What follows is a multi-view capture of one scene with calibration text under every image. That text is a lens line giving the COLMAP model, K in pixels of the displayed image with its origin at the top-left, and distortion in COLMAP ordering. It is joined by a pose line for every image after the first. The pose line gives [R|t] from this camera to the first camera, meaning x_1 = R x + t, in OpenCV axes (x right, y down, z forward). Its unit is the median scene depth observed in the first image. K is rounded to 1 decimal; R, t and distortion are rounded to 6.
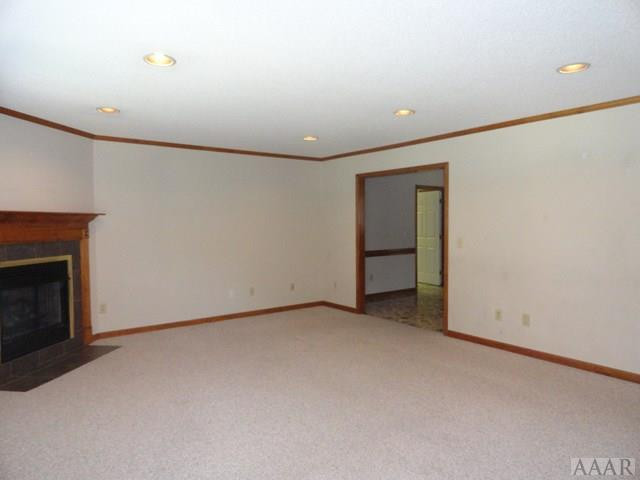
lens RADIAL K [[439.0, 0, 319.1], [0, 439.0, 241.2], [0, 0, 1]] dist [-0.005979, -0.001443]
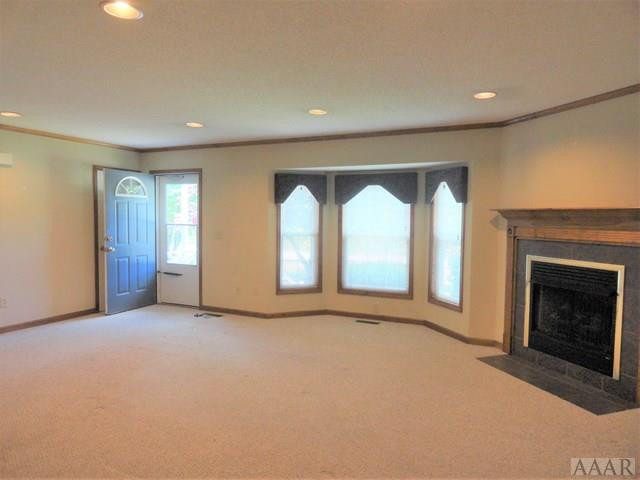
lens RADIAL K [[439.0, 0, 319.9], [0, 439.0, 240.1], [0, 0, 1]] dist [-0.005979, -0.001443]
pose [[-0.889610, 0.024372, -0.456070, 0.209258], [-0.017336, 0.996054, 0.087045, -0.065843], [0.456392, 0.085342, -0.885677, 1.444561]]
